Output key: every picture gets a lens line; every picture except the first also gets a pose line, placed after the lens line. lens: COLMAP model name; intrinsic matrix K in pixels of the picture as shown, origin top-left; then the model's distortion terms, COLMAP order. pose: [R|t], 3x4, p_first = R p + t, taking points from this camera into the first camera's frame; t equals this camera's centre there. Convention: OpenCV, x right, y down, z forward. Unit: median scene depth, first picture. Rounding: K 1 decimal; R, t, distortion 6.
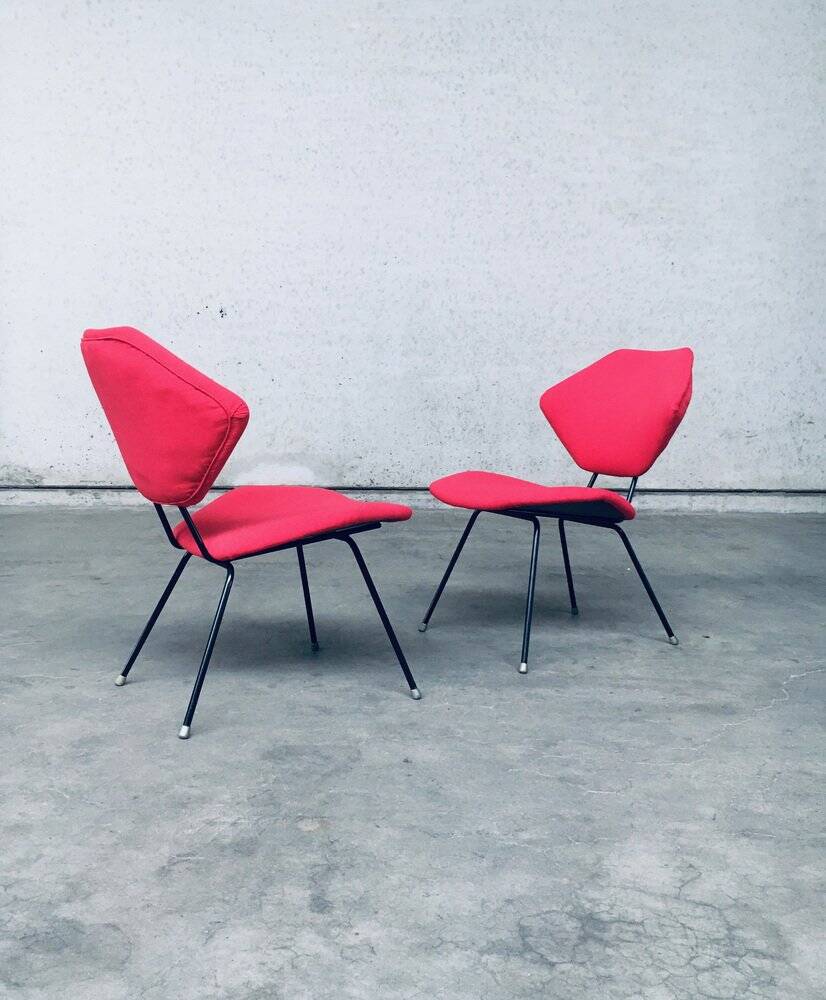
lens RADIAL K [[1017.4, 0, 381.3], [0, 1017.4, 480.5], [0, 0, 1]] dist [0.075491, -0.100750]
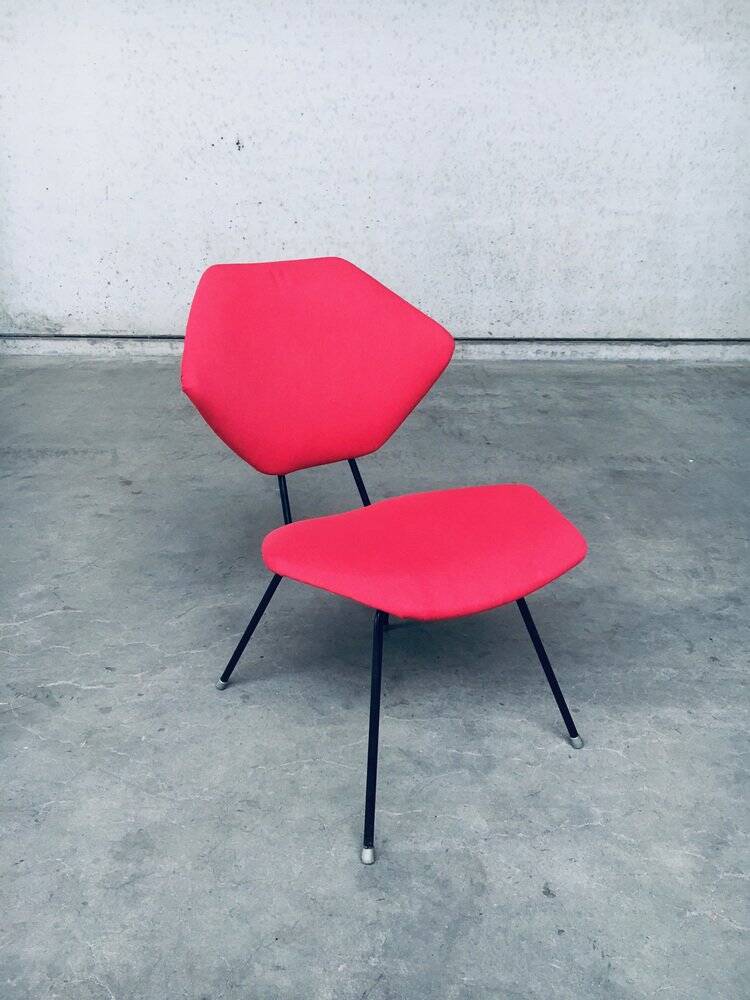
lens RADIAL K [[857.6, 0, 374.4], [0, 857.6, 502.3], [0, 0, 1]] dist [0.084777, -0.130690]
pose [[0.999978, -0.001008, 0.006573, -0.040314], [-0.000814, 0.962440, 0.271494, -0.068219], [-0.006600, -0.271493, 0.962418, 0.164886]]
